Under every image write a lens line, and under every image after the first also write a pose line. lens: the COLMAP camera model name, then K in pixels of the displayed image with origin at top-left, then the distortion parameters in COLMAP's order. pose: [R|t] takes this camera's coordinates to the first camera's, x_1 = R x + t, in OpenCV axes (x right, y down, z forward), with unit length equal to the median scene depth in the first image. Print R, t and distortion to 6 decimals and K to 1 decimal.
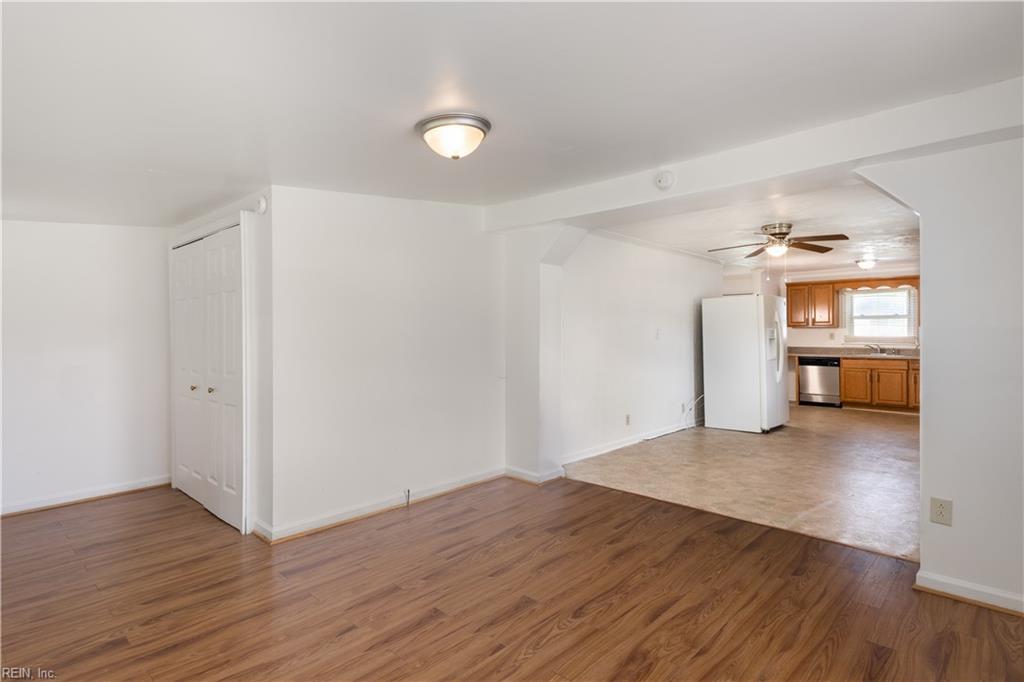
lens RADIAL K [[524.4, 0, 509.4], [0, 524.4, 332.5], [0, 0, 1]] dist [0.011484, -0.000570]
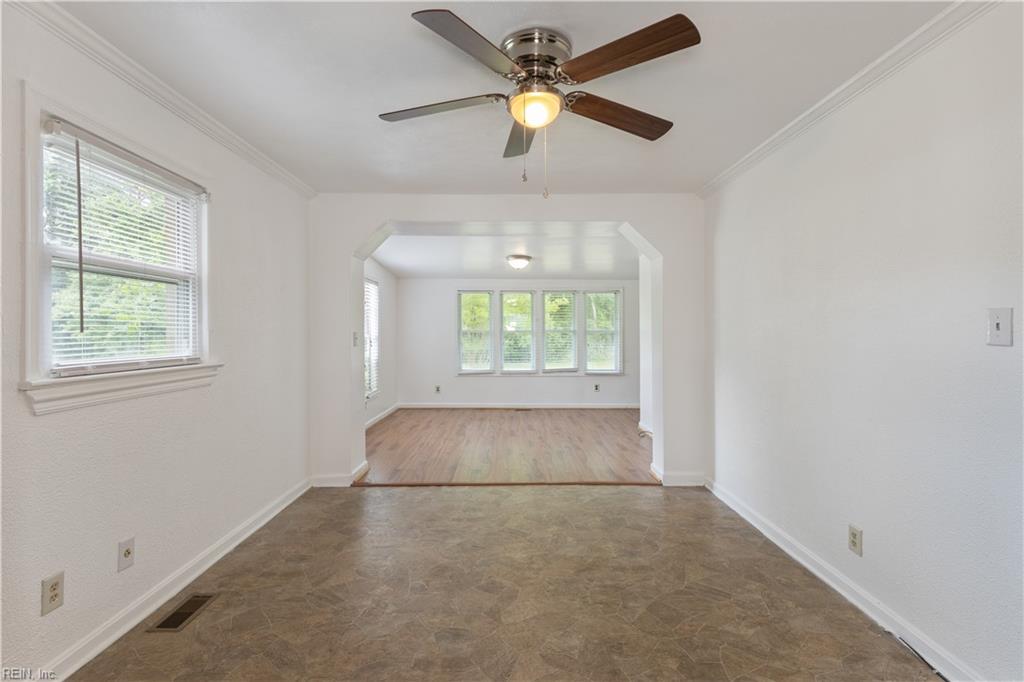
lens RADIAL K [[473.0, 0, 510.5], [0, 473.0, 336.0], [0, 0, 1]] dist [0.003930, 0.001143]
pose [[-0.714605, 0.012011, -0.699425, 0.526563], [0.005377, 0.999917, 0.011679, 0.003822], [0.699507, 0.004585, -0.714611, 0.849083]]
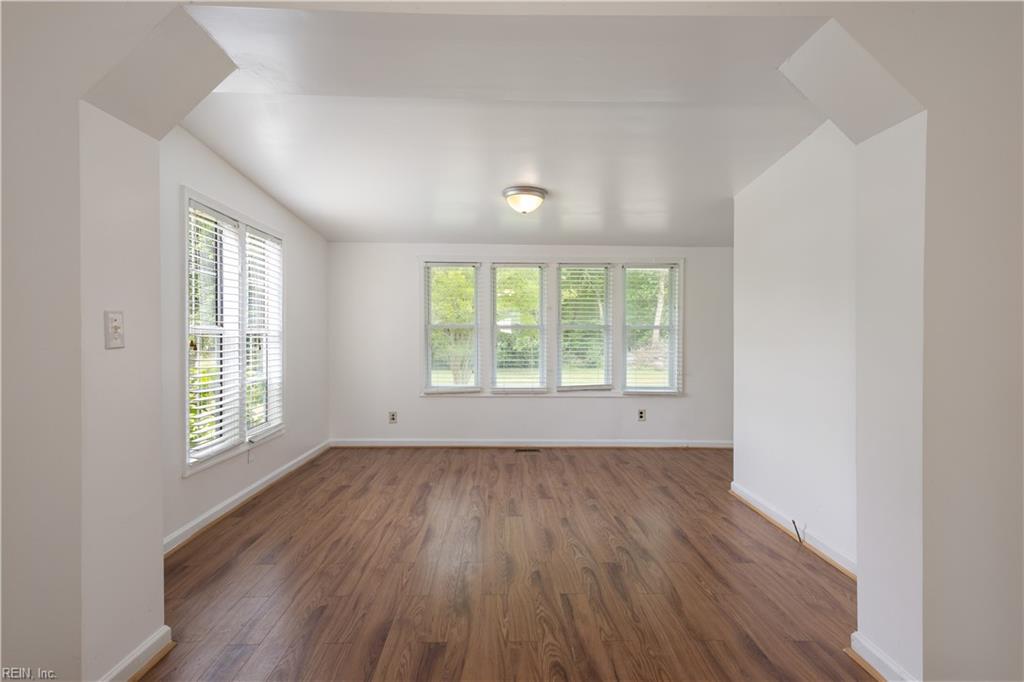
lens RADIAL K [[524.4, 0, 511.6], [0, 524.4, 338.1], [0, 0, 1]] dist [0.011484, -0.000570]
pose [[-0.703030, 0.008703, -0.711107, 0.327082], [0.000820, 0.999934, 0.011427, 0.013092], [0.711160, 0.007451, -0.702991, 0.636439]]
